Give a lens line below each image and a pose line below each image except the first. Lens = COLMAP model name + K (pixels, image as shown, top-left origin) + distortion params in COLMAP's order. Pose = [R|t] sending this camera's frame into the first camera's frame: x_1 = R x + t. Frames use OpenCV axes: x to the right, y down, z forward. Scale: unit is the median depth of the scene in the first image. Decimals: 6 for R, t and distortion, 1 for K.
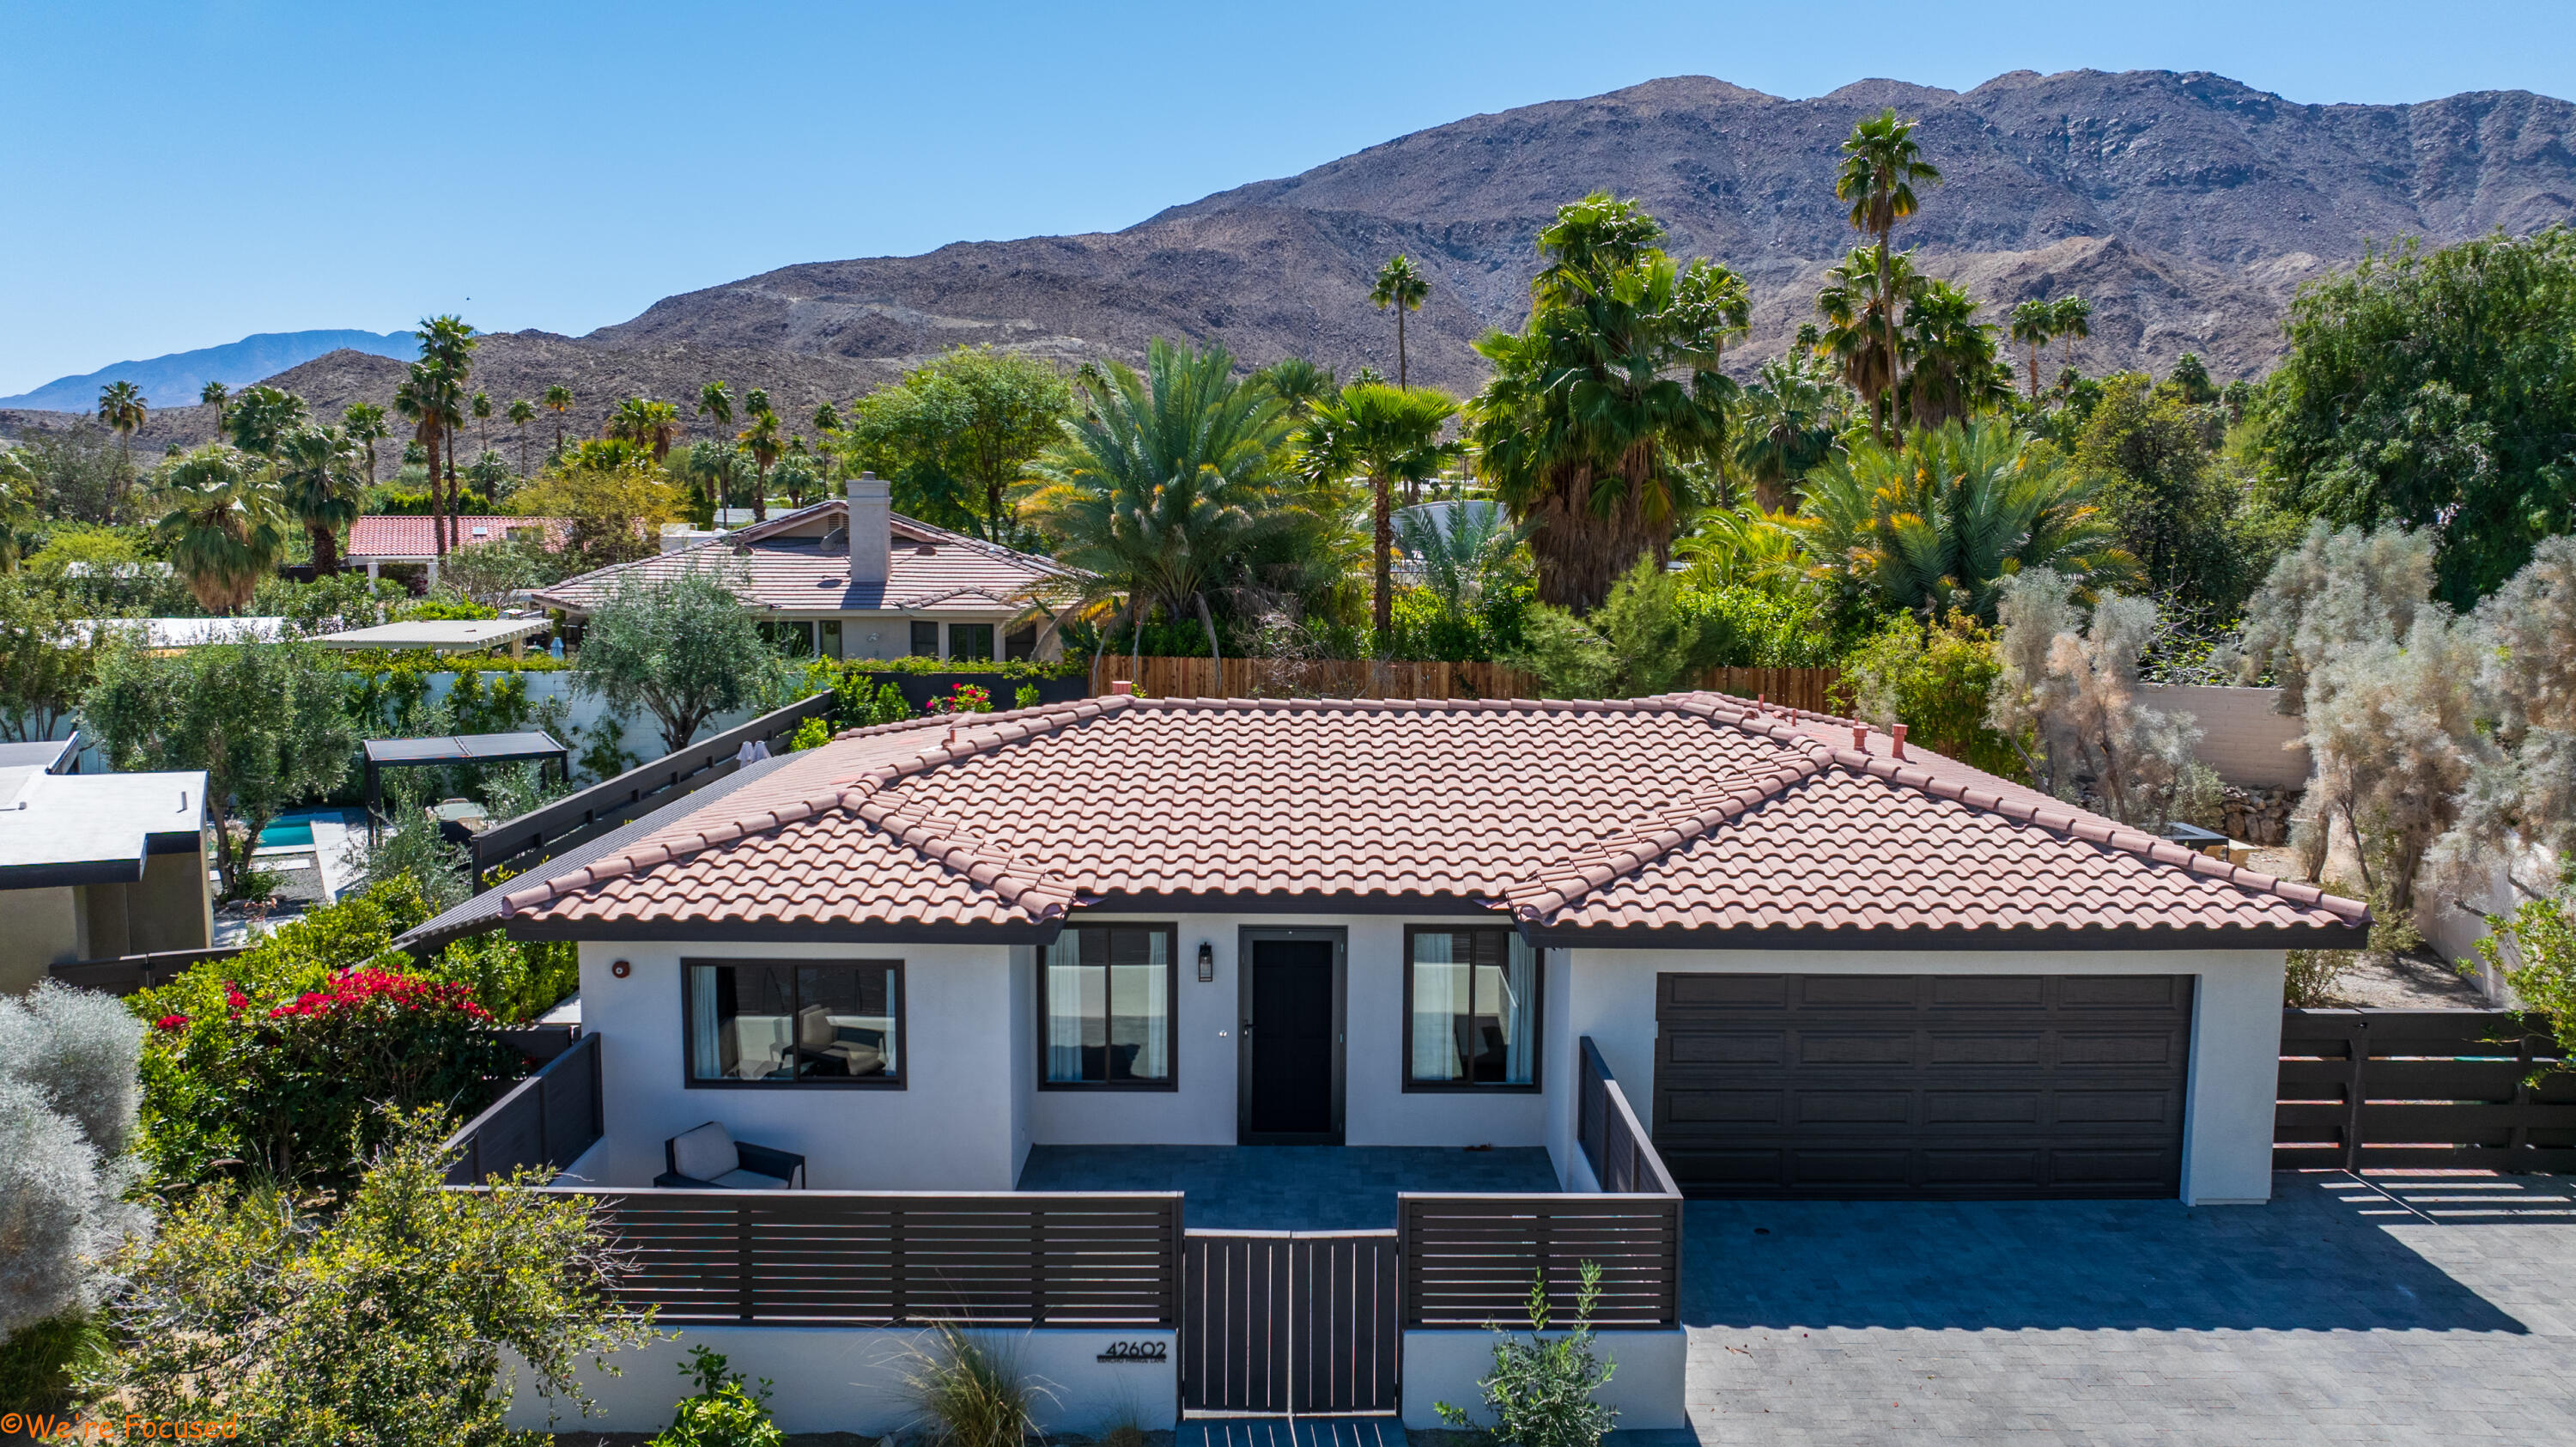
lens RADIAL K [[1798.0, 0, 1289.0], [0, 1798.0, 729.4], [0, 0, 1]] dist [-0.033286, 0.032552]
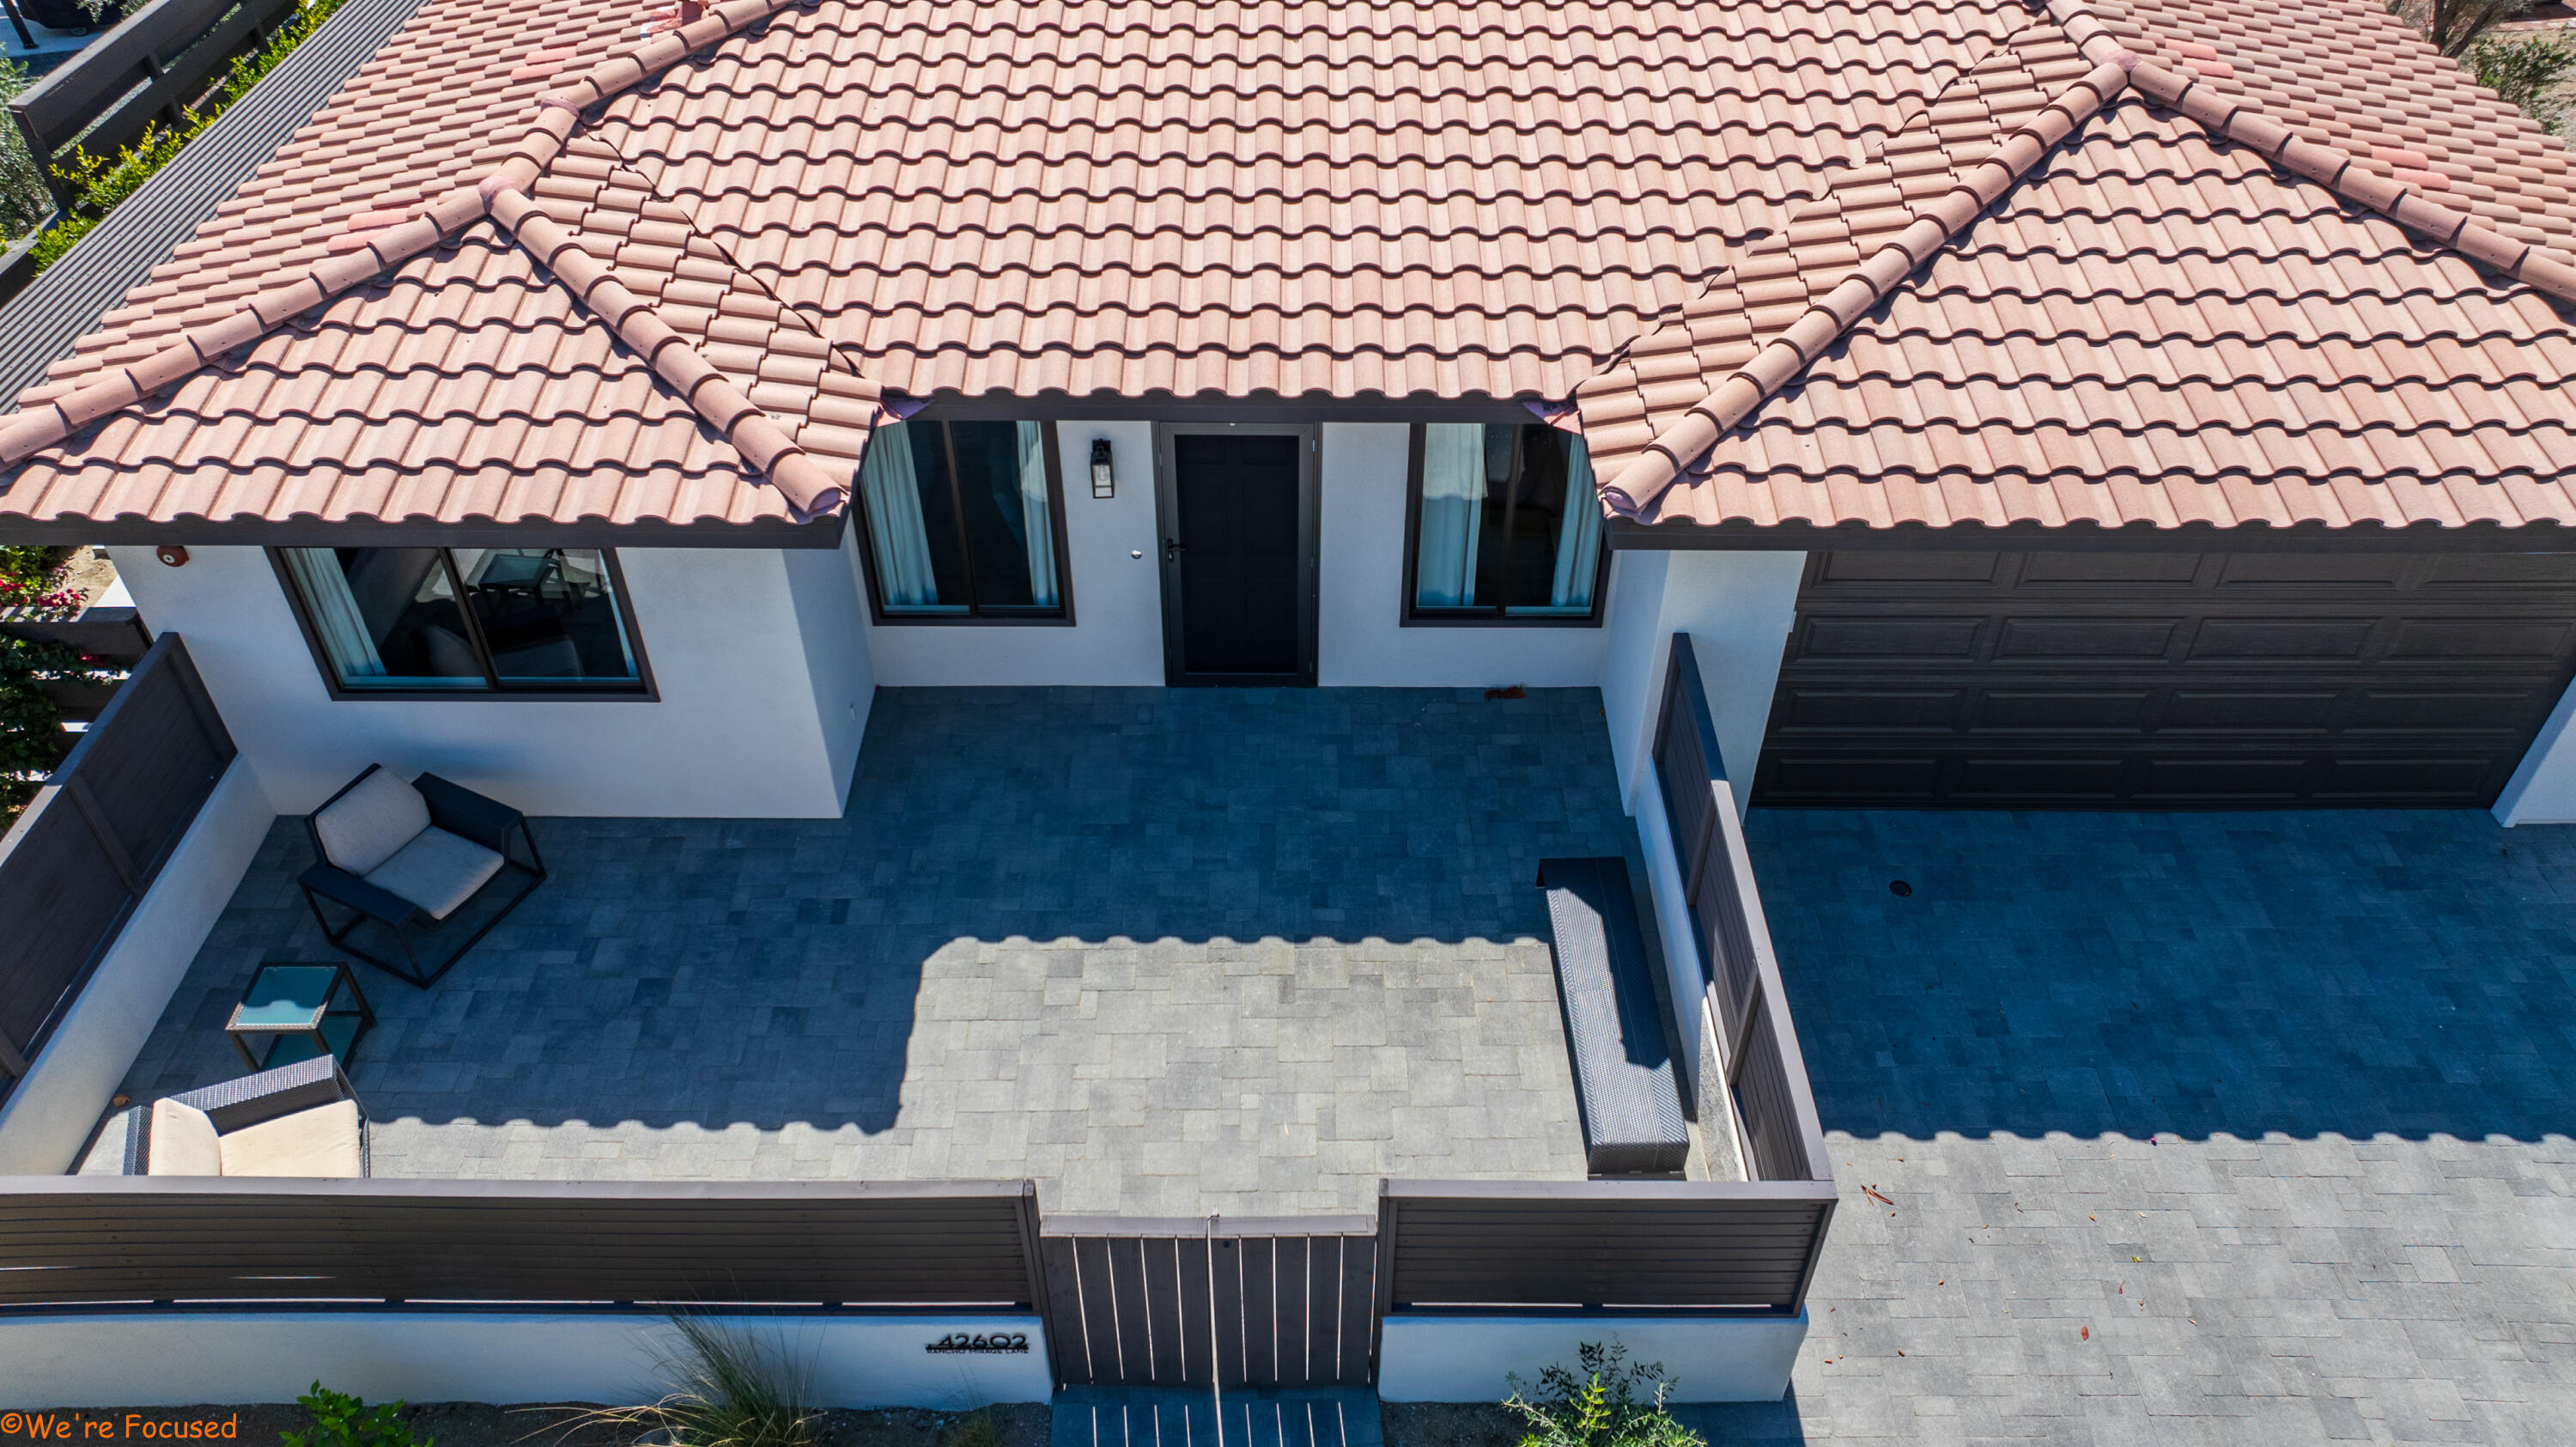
lens RADIAL K [[1798.0, 0, 1293.2], [0, 1798.0, 716.4], [0, 0, 1]] dist [-0.033286, 0.032552]
pose [[0.999994, -0.002356, -0.002502, 0.016420], [0.003356, 0.826430, 0.563030, -0.110884], [0.000741, -0.563035, 0.826433, 0.286590]]
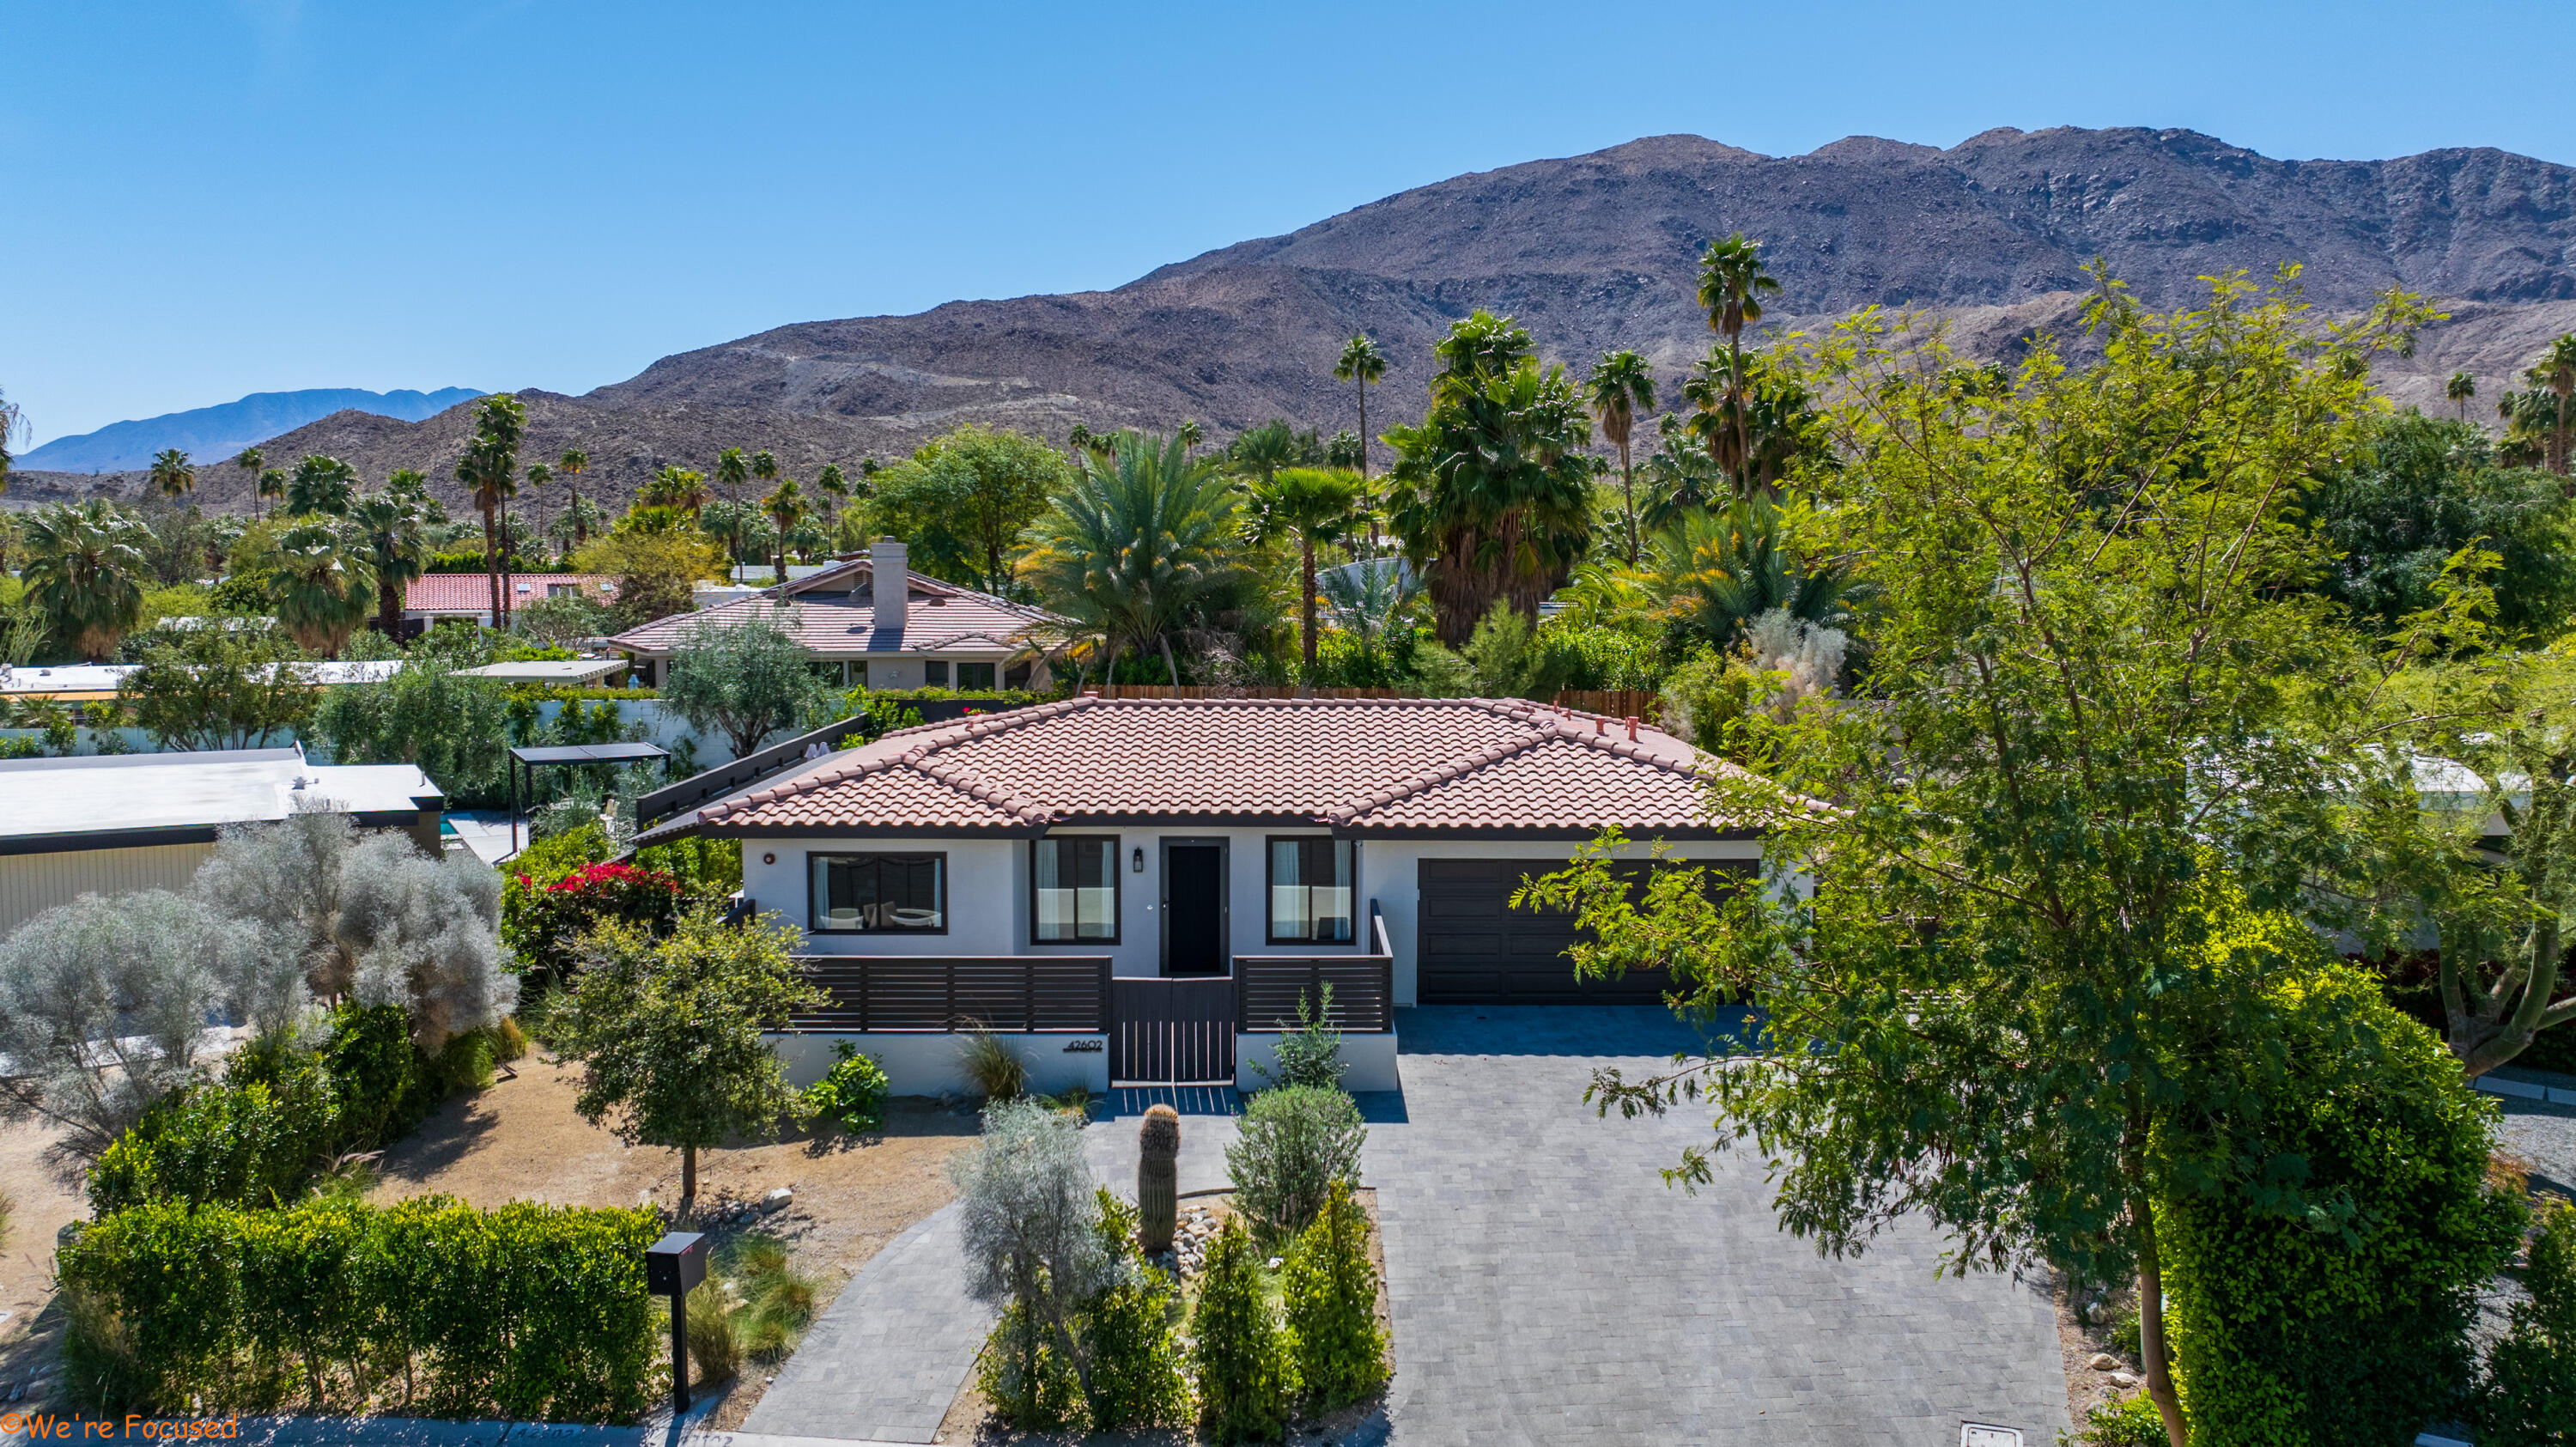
lens RADIAL K [[1798.0, 0, 1288.9], [0, 1798.0, 722.5], [0, 0, 1]] dist [-0.033286, 0.032552]
pose [[0.999985, -0.004732, 0.002642, 0.055824], [0.004817, 0.999435, -0.033253, 0.043358], [-0.002483, 0.033265, 0.999443, -0.387648]]
